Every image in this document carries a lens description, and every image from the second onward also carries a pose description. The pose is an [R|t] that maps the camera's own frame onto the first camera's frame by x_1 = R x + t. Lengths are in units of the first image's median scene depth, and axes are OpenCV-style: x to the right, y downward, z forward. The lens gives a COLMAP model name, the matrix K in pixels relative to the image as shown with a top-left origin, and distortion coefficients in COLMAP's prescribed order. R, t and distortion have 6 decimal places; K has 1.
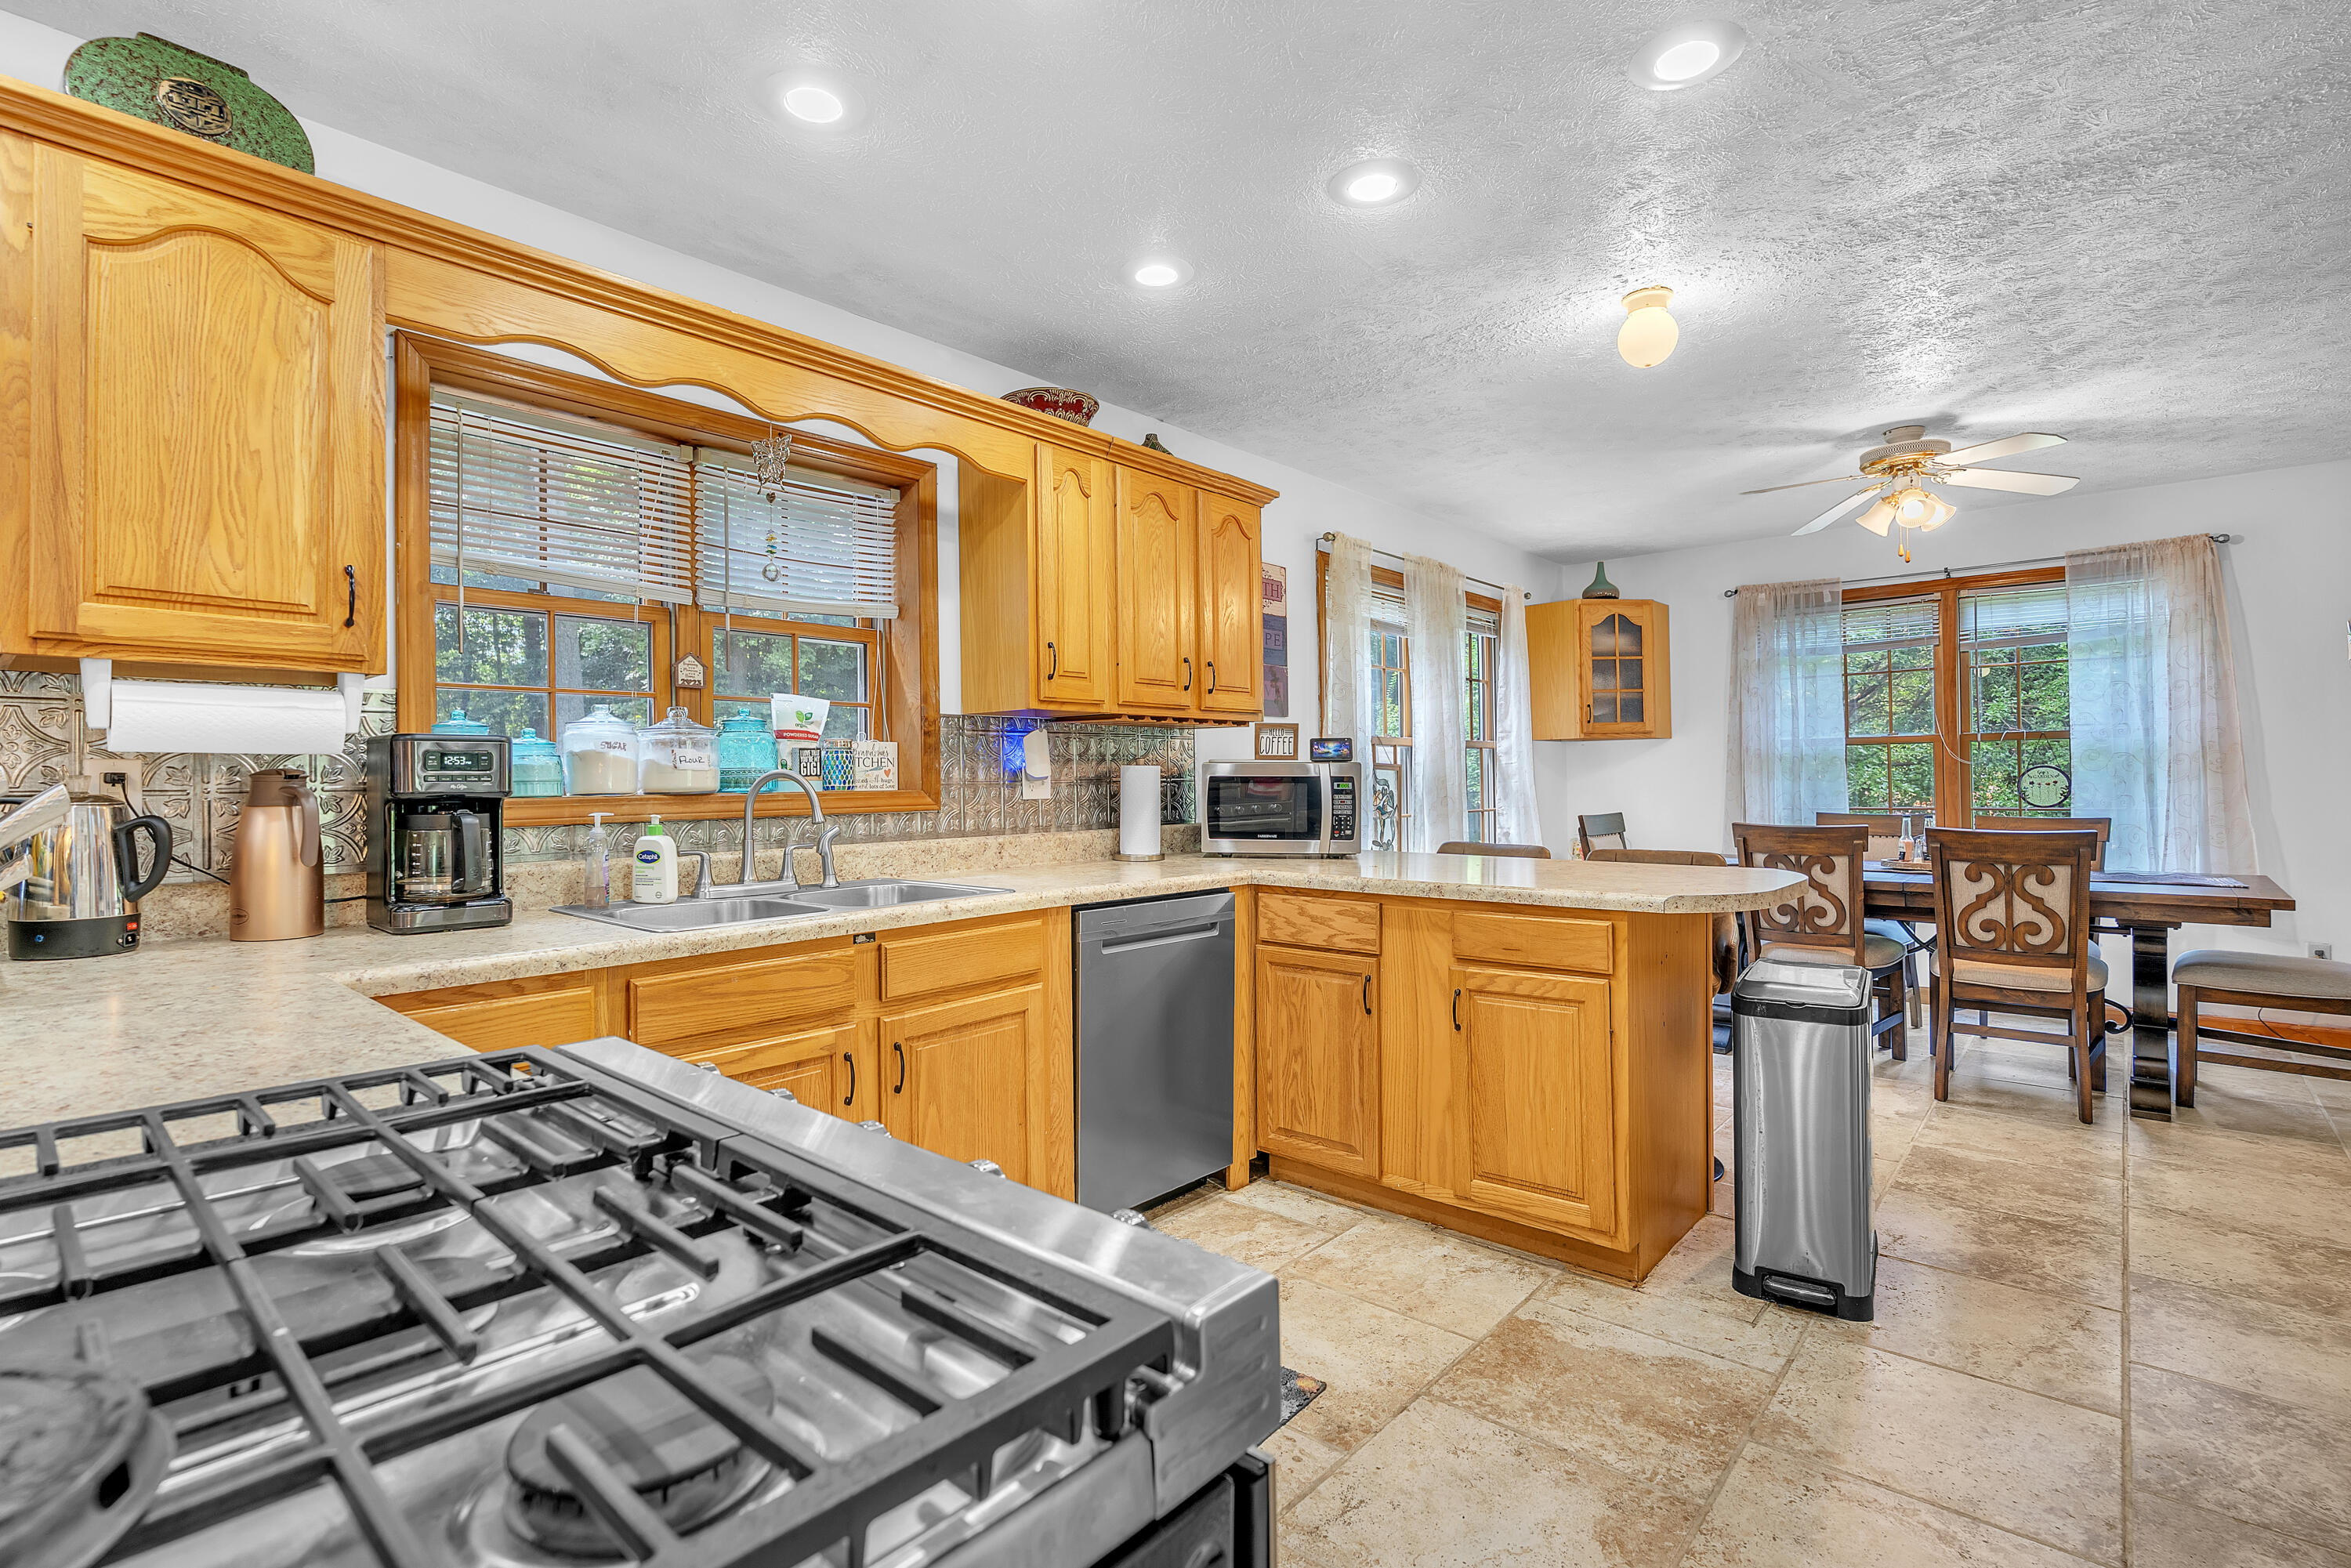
lens RADIAL K [[1090.5, 0, 1158.1], [0, 1090.5, 772.2], [0, 0, 1]] dist [-0.001767, 0.000175]
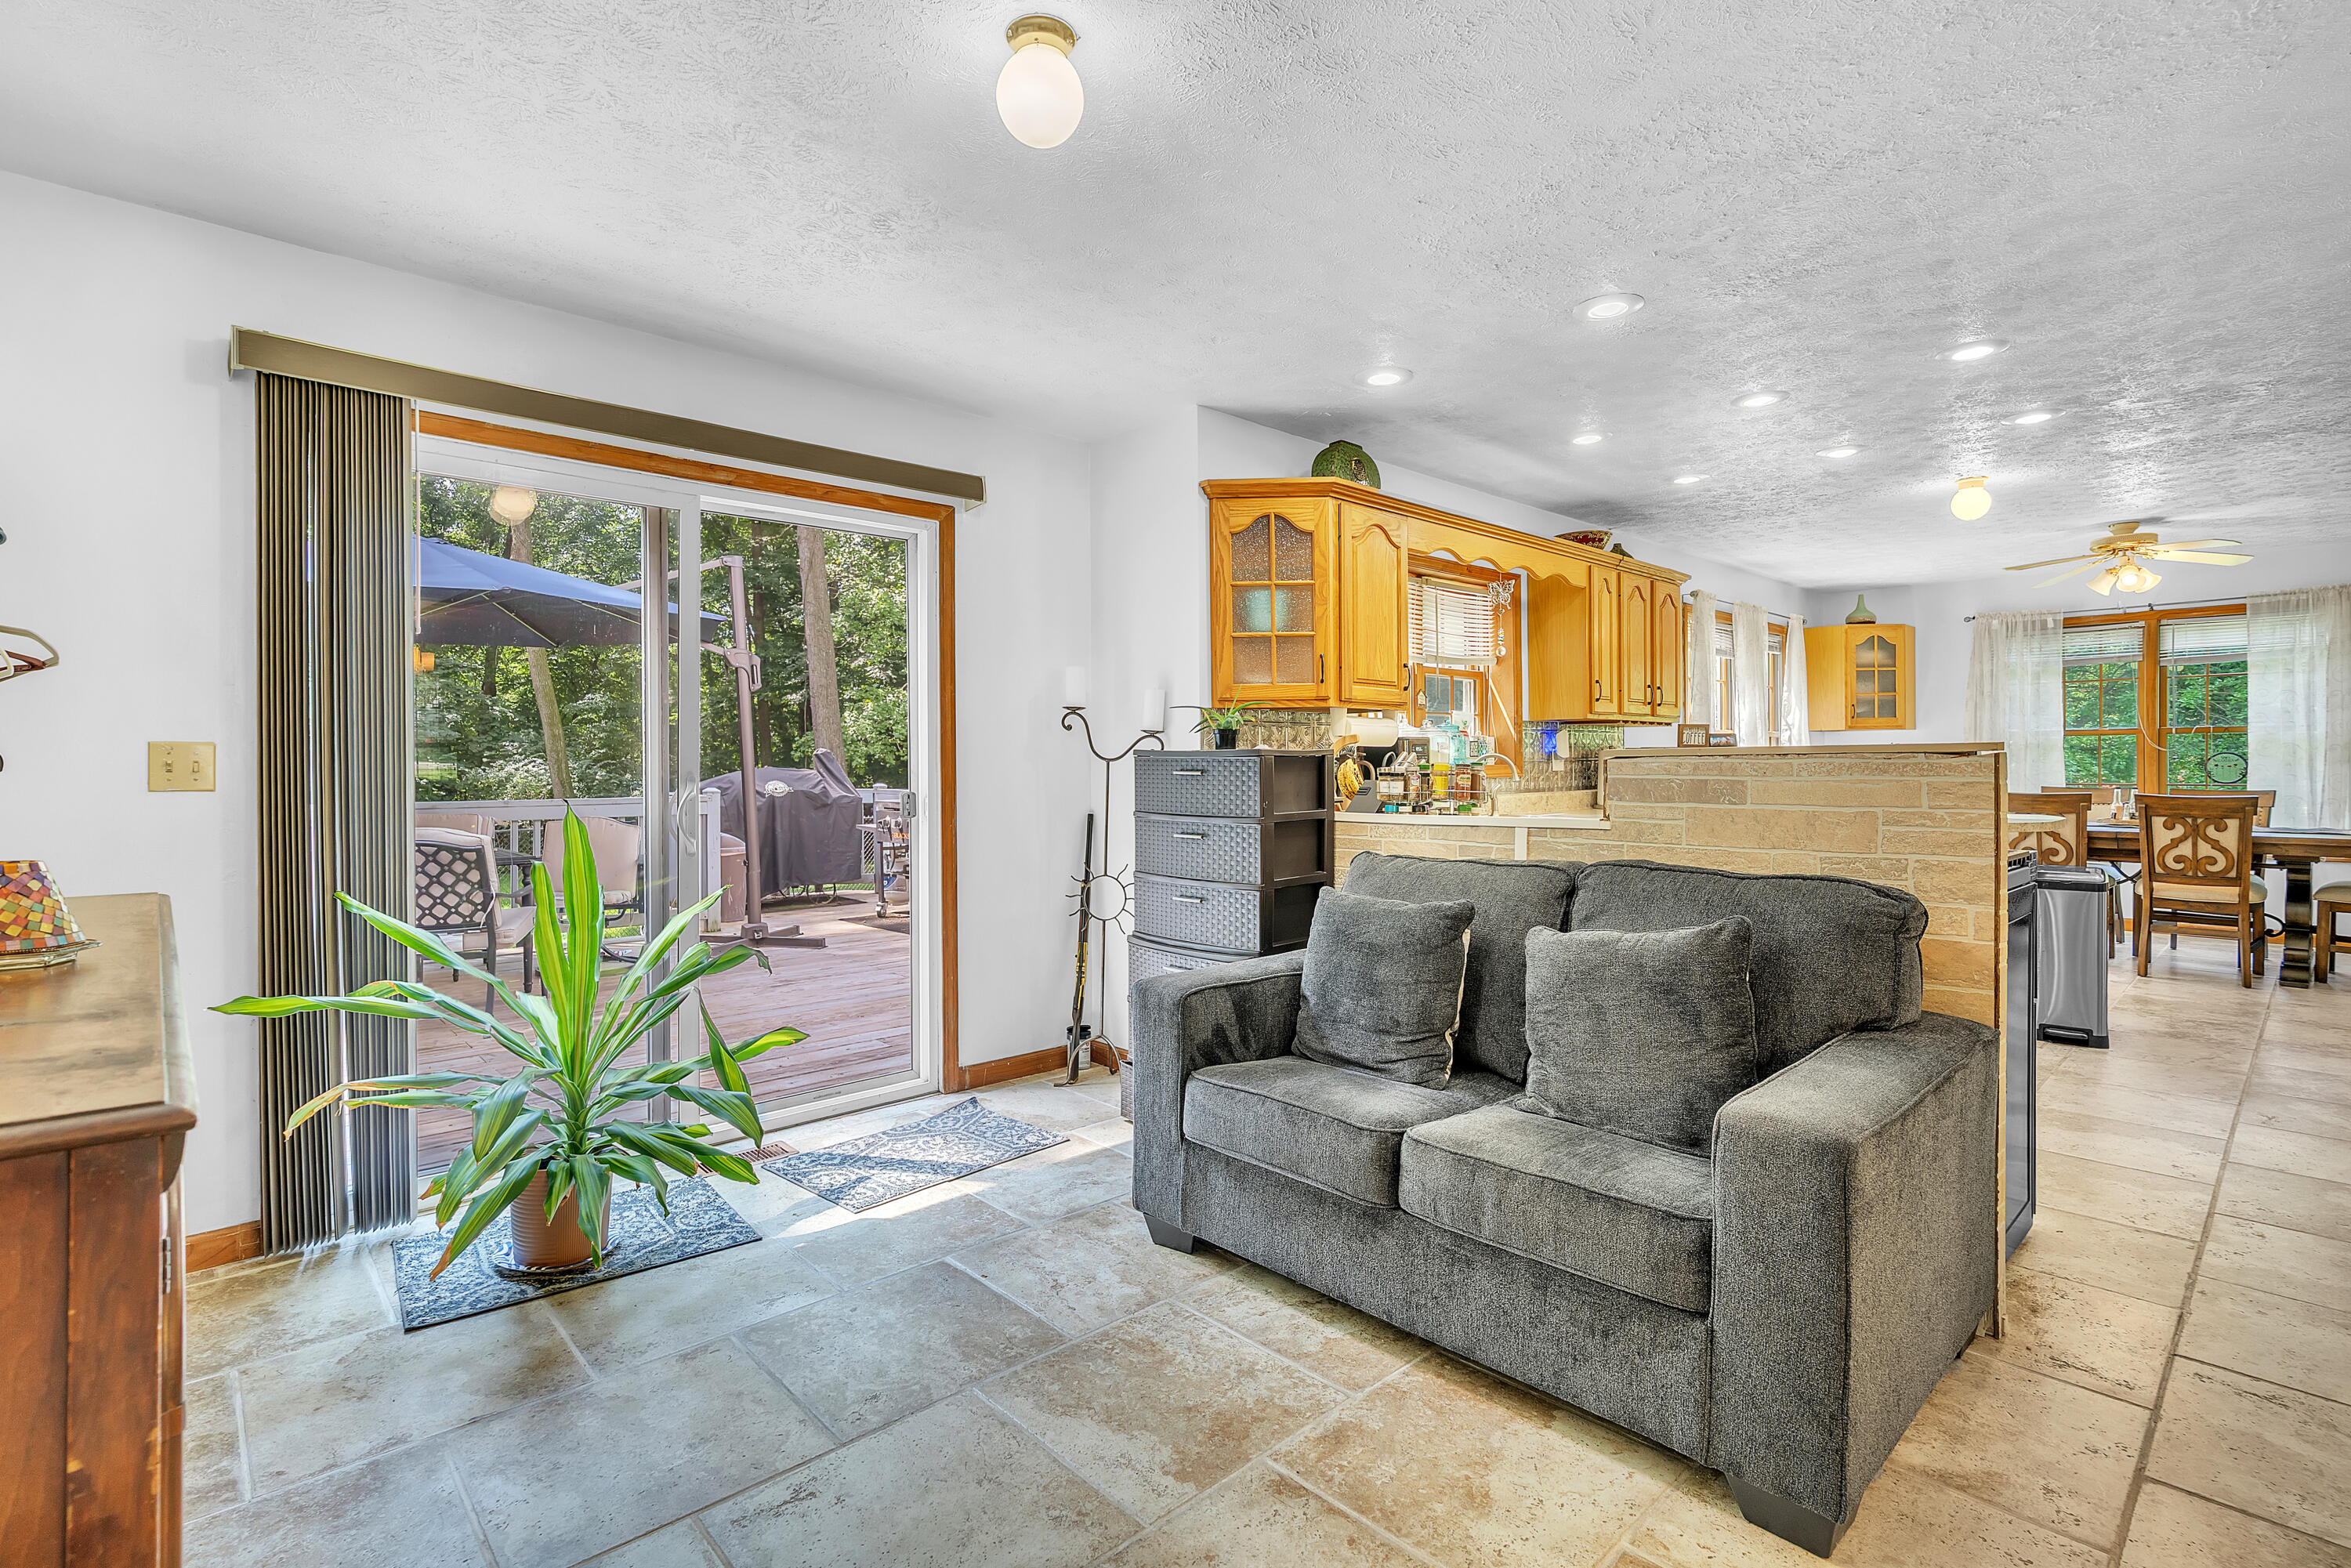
lens RADIAL K [[1090.5, 0, 1158.1], [0, 1090.5, 772.2], [0, 0, 1]] dist [-0.001767, 0.000175]
pose [[0.994819, 0.006356, -0.101461, -0.531494], [-0.004561, 0.999829, 0.017912, 0.000267], [0.101558, -0.017356, 0.994678, -0.692089]]
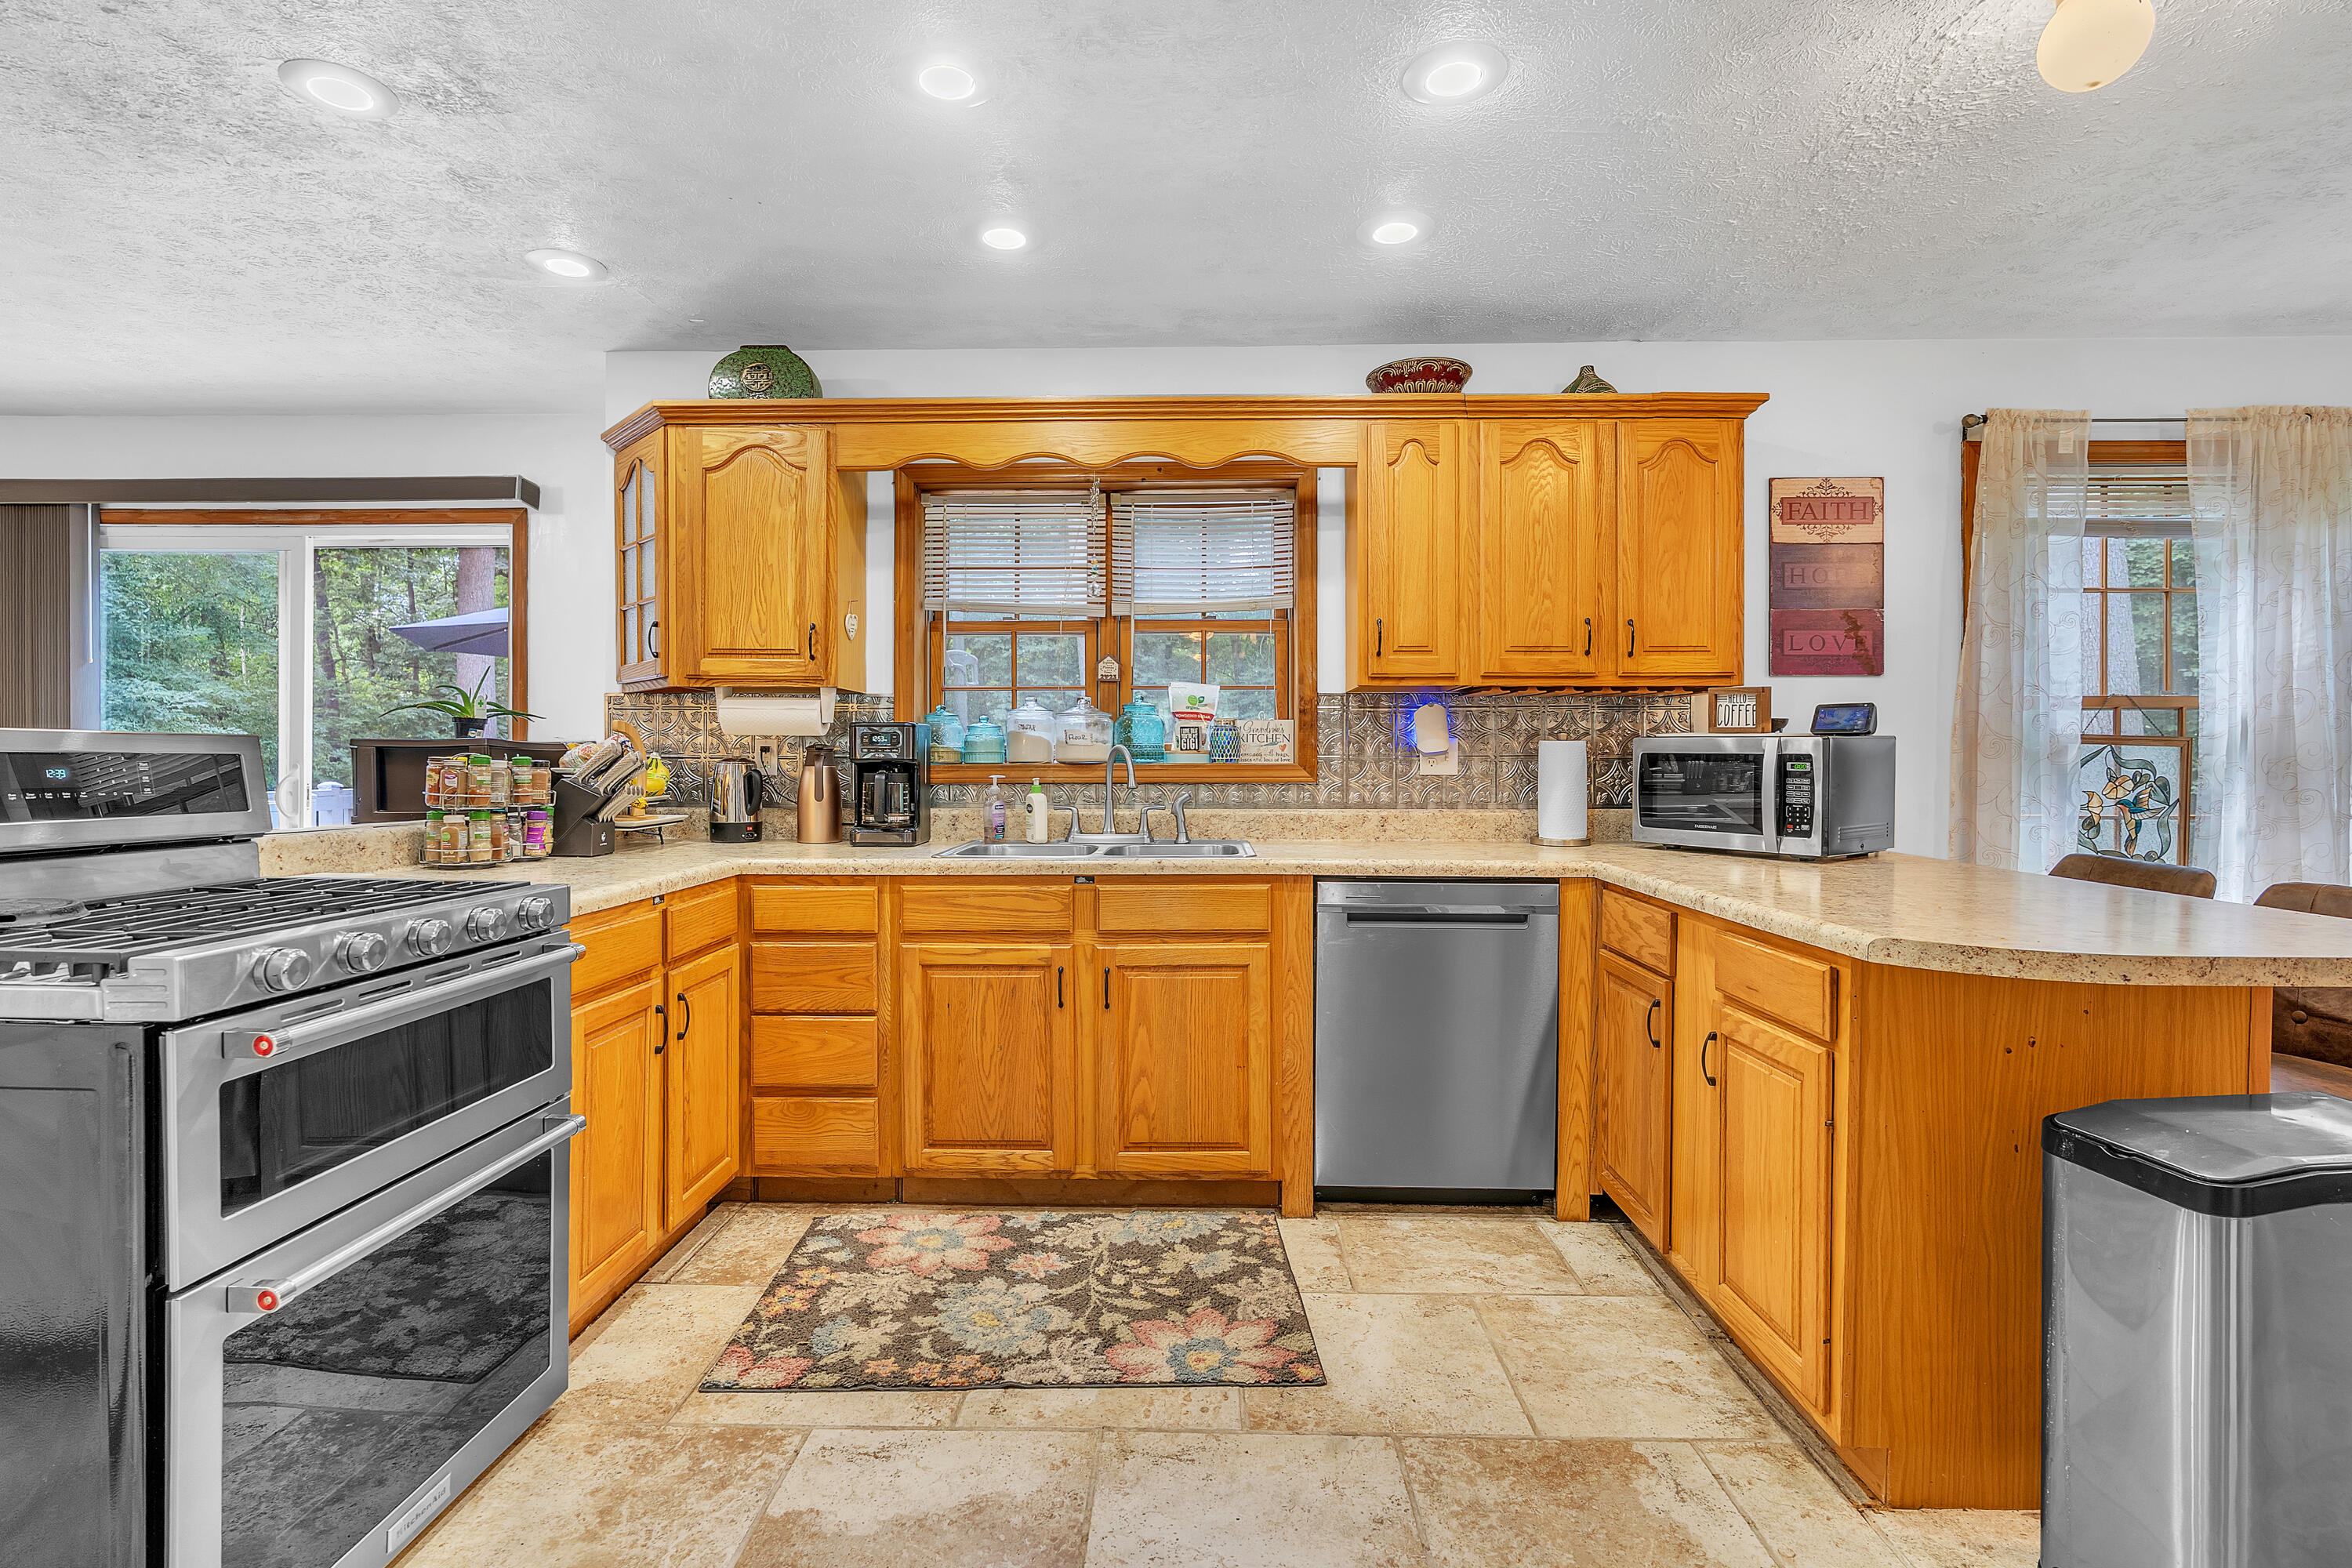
lens RADIAL K [[1091.0, 0, 1158.5], [0, 1091.0, 772.2], [0, 0, 1]] dist [-0.001767, 0.000175]
pose [[0.648971, 0.020054, -0.760549, 0.461809], [-0.002245, 0.999699, 0.024444, -0.001238], [0.760810, -0.014156, 0.648820, 0.159018]]
